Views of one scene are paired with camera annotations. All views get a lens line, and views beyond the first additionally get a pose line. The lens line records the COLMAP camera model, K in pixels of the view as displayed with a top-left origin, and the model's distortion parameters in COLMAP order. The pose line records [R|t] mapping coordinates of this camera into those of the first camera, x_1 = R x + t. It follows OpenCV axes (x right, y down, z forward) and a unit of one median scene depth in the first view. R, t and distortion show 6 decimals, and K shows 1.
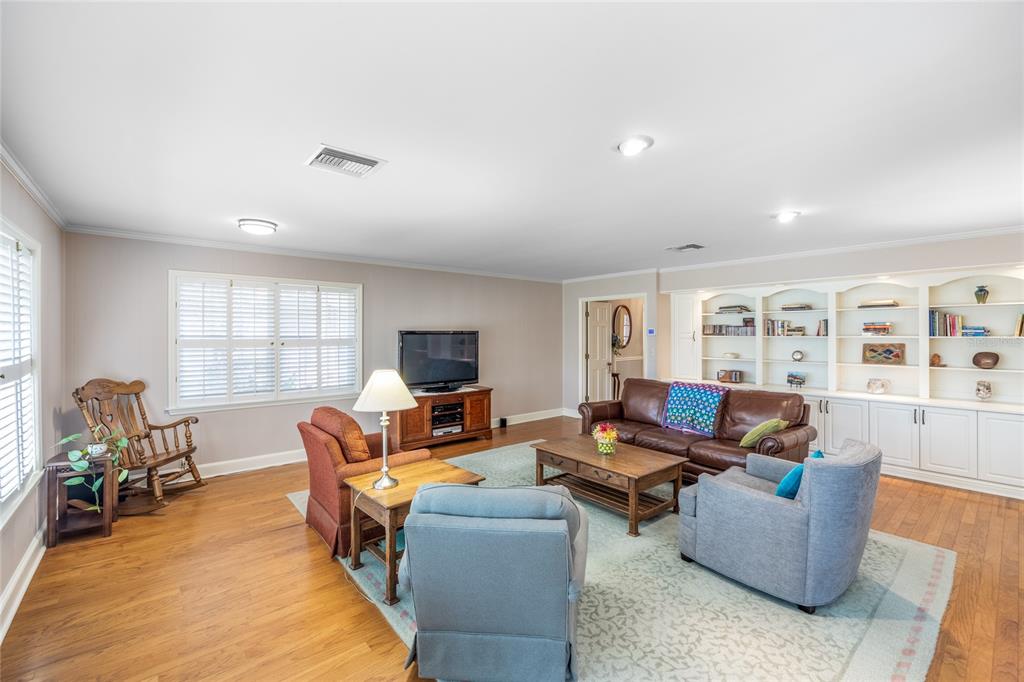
lens RADIAL K [[440.7, 0, 508.2], [0, 440.7, 335.9], [0, 0, 1]] dist [-0.001007, -0.000027]
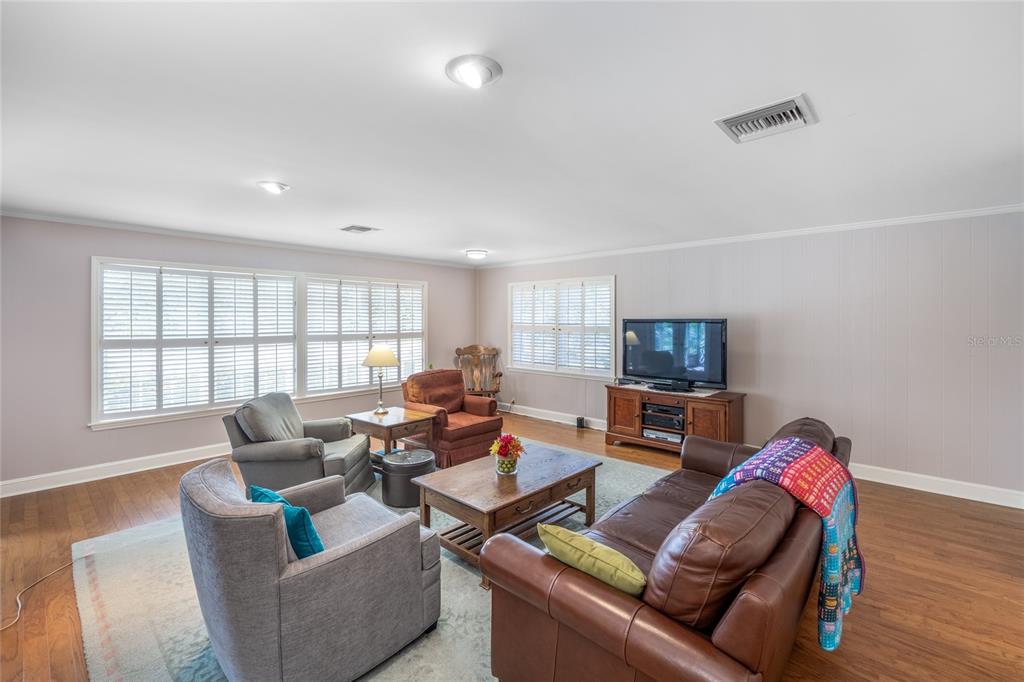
lens RADIAL K [[440.7, 0, 507.7], [0, 440.7, 334.9], [0, 0, 1]] dist [-0.001007, -0.000027]
pose [[0.133758, 0.030192, -0.990554, 0.675043], [-0.005485, 0.999543, 0.029726, -0.003811], [0.990999, 0.001457, 0.133862, 0.603560]]
